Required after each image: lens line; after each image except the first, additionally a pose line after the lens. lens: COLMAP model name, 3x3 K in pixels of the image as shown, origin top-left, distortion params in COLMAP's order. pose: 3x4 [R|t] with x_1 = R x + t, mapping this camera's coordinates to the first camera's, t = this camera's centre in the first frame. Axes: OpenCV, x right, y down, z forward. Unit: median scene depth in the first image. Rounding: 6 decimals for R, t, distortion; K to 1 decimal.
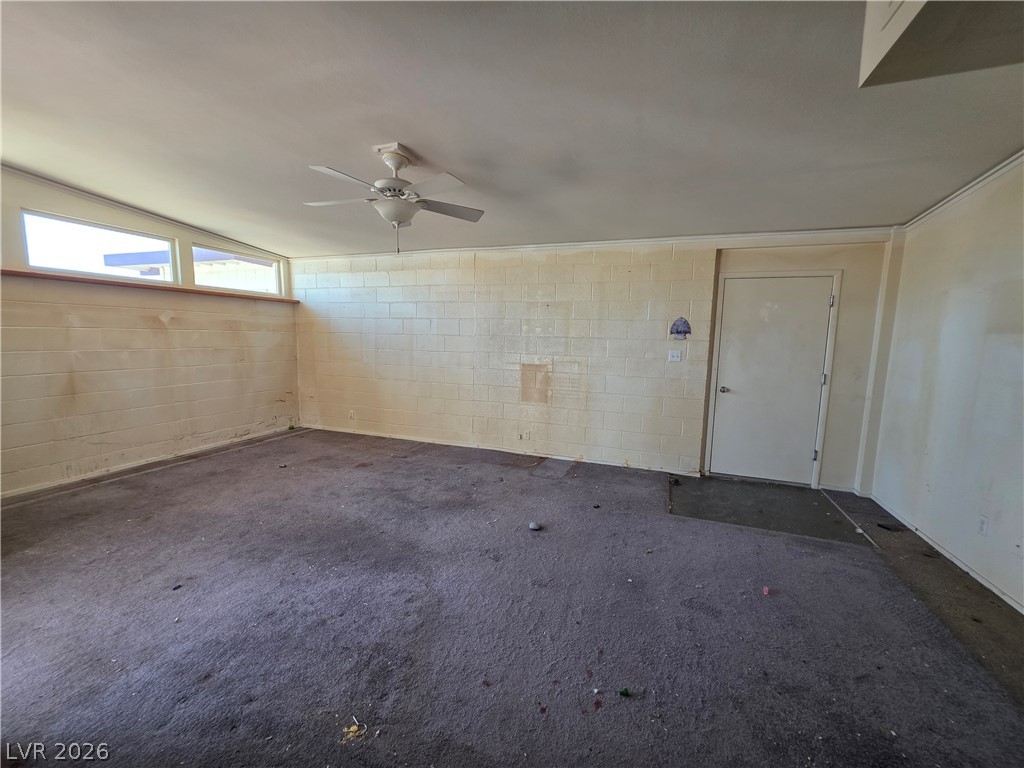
lens RADIAL K [[408.5, 0, 517.6], [0, 408.5, 383.3], [0, 0, 1]] dist [0.000458, -0.000460]
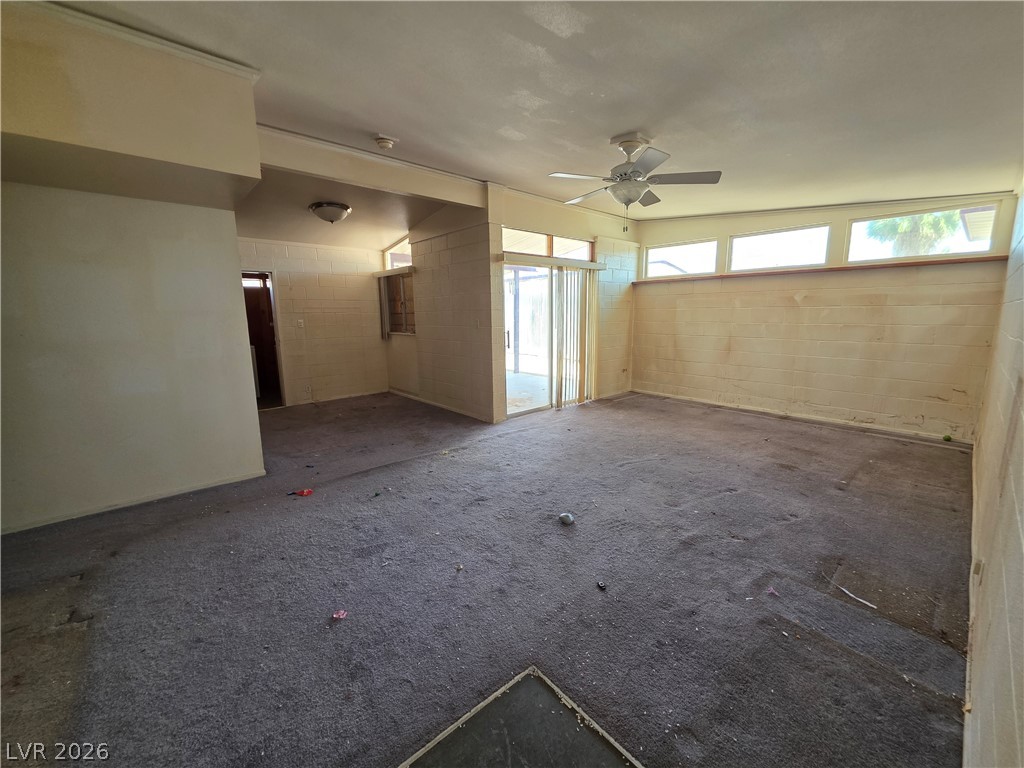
lens RADIAL K [[408.5, 0, 516.5], [0, 408.5, 381.6], [0, 0, 1]] dist [0.000458, -0.000460]
pose [[-0.482157, 0.124864, -0.867141, 0.544228], [-0.104854, 0.974452, 0.198618, -0.067867], [0.869788, 0.186689, -0.456746, 0.828296]]
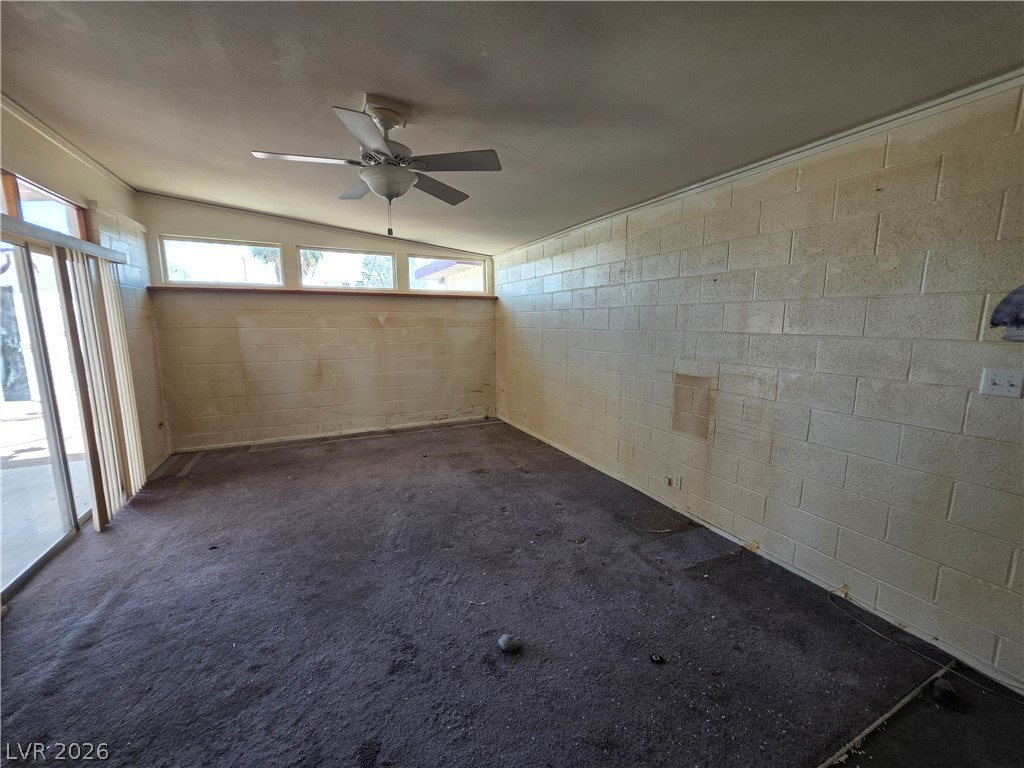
lens RADIAL K [[408.5, 0, 518.3], [0, 408.5, 384.2], [0, 0, 1]] dist [0.000458, -0.000460]
pose [[0.717780, 0.085063, -0.691054, 0.298634], [-0.064545, 0.996365, 0.055602, -0.053048], [0.693272, 0.004694, 0.720661, 0.369710]]
